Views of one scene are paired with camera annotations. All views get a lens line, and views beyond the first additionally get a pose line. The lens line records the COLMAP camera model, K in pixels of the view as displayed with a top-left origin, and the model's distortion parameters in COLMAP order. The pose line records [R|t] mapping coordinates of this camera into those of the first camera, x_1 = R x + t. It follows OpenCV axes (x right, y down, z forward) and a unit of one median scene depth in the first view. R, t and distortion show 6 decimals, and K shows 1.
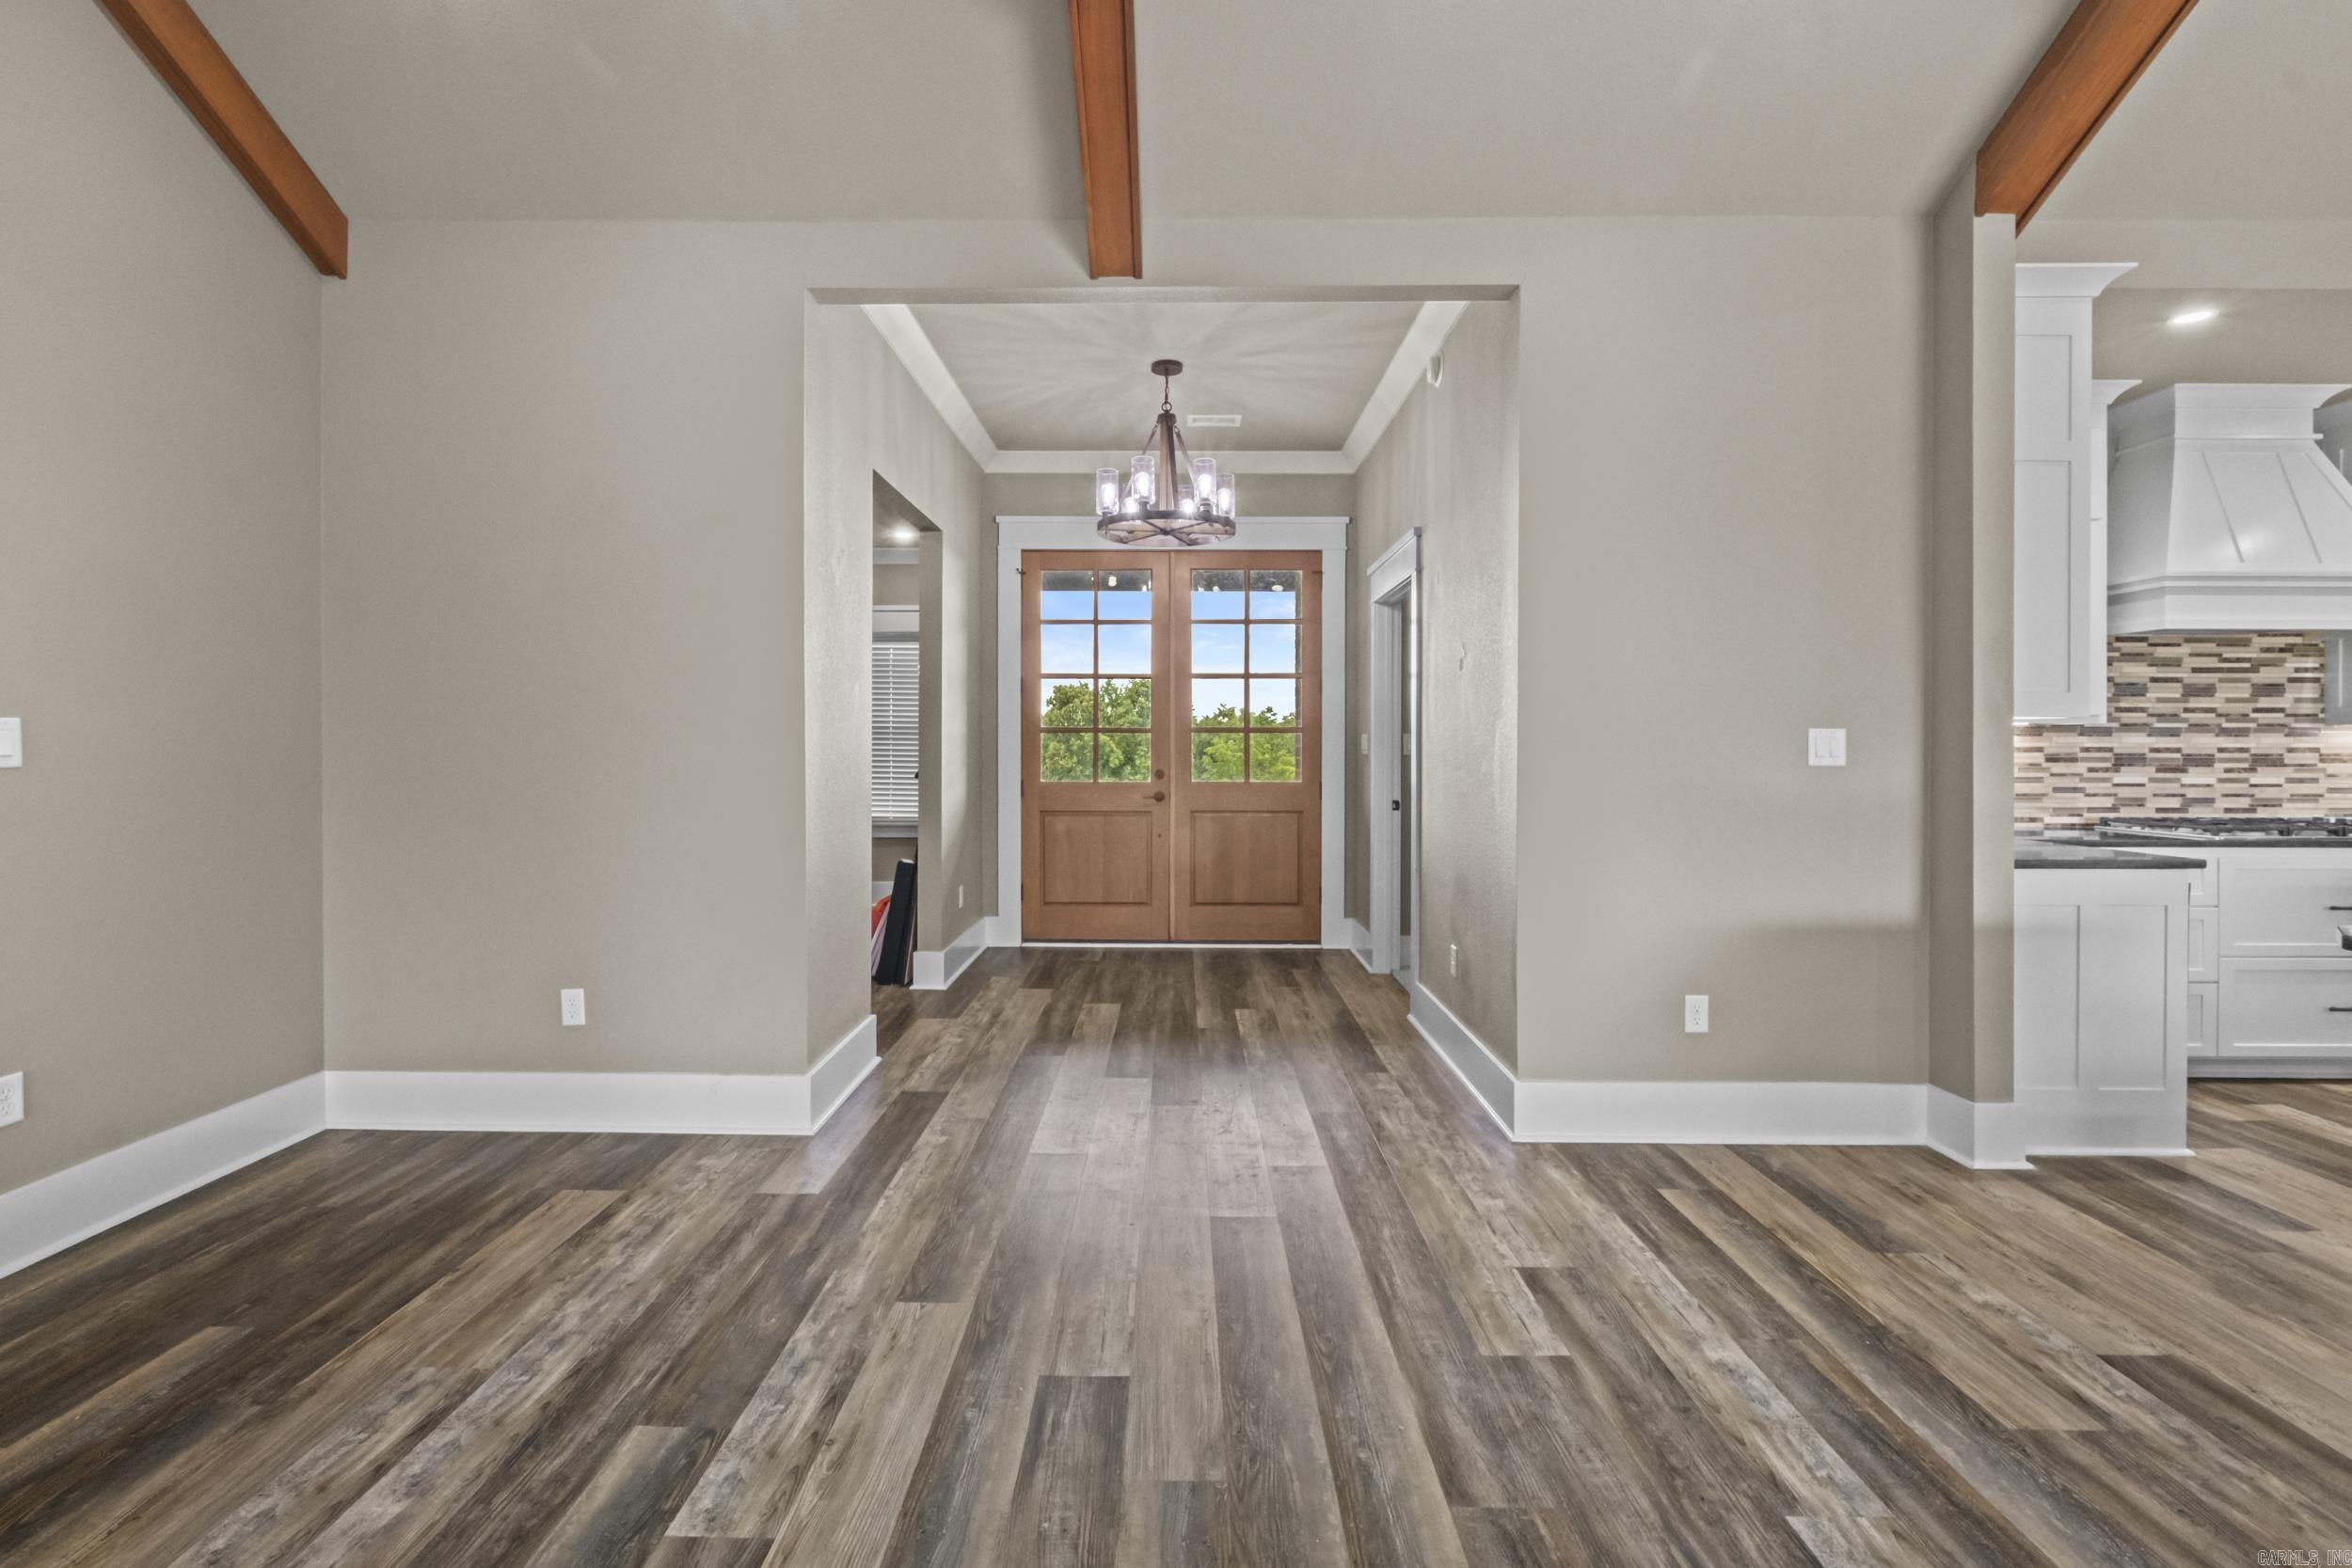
lens RADIAL K [[1022.4, 0, 1156.2], [0, 1022.4, 755.7], [0, 0, 1]] dist [-0.009029, -0.000018]
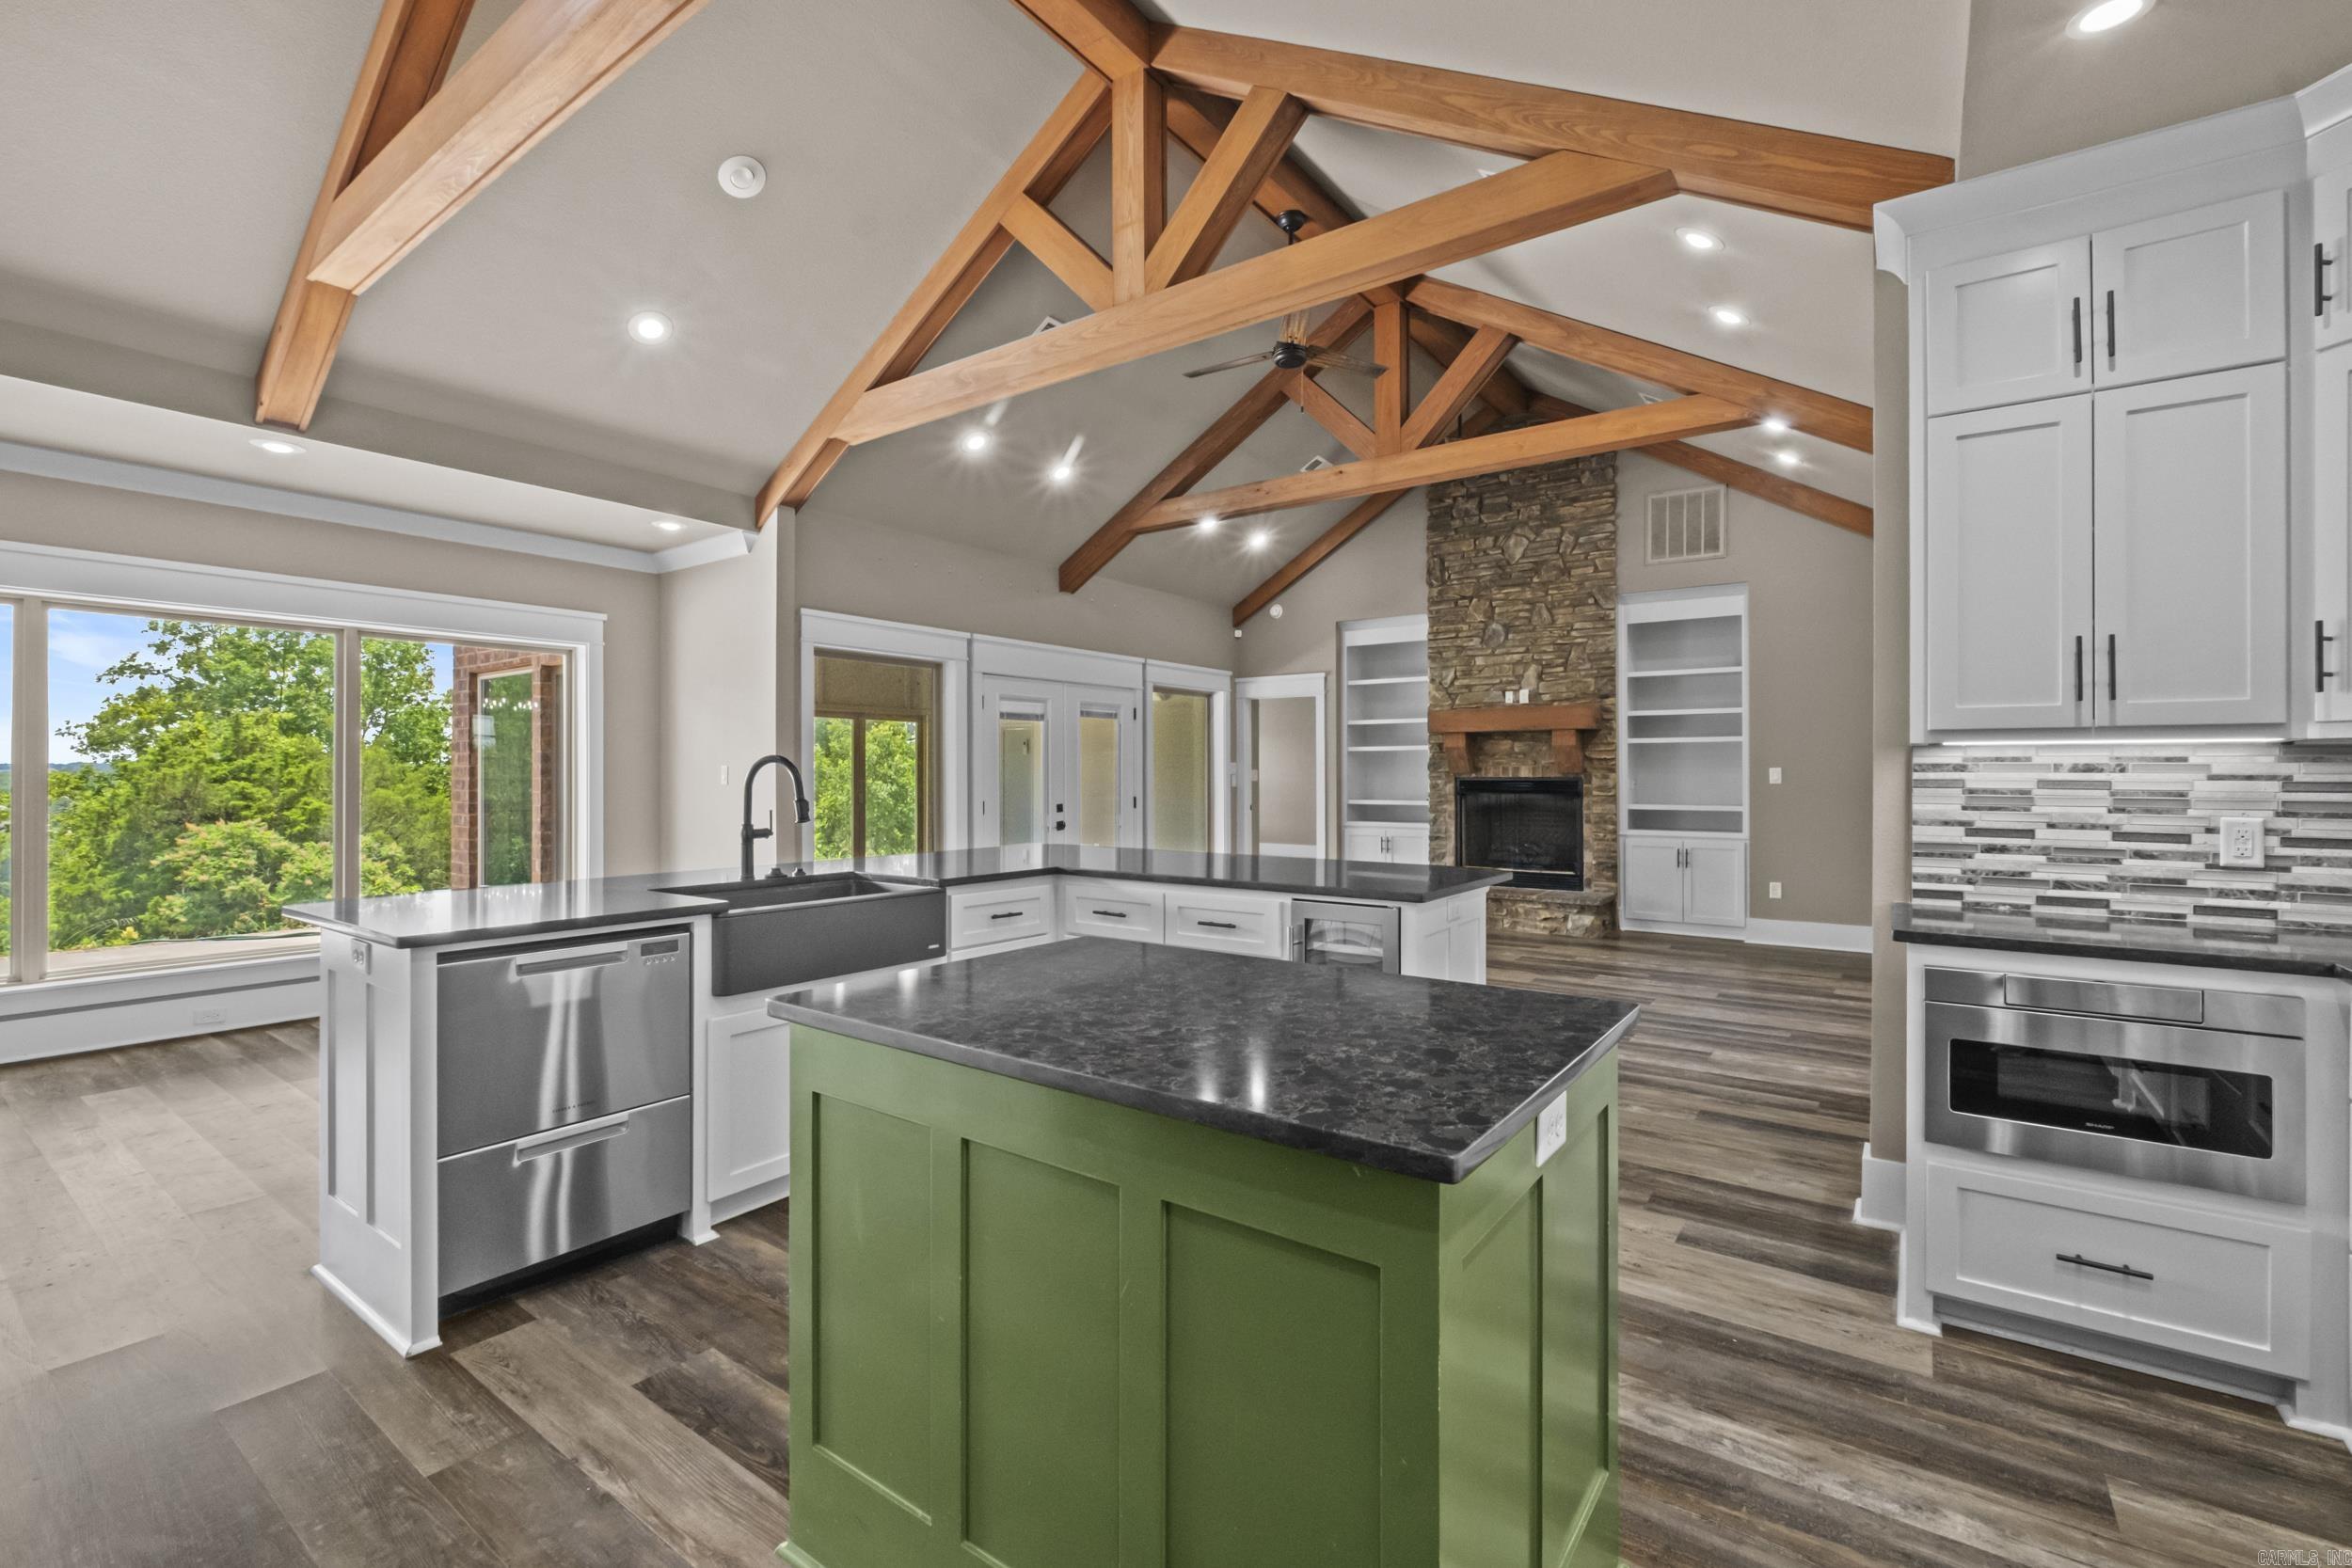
lens RADIAL K [[1022.4, 0, 1166.0], [0, 1022.4, 766.6], [0, 0, 1]] dist [-0.009029, -0.000018]
pose [[-0.572332, -0.007197, -0.819990, 1.873739], [-0.011945, 0.999929, -0.000439, -0.009913], [0.819935, 0.009544, -0.572377, 0.941121]]
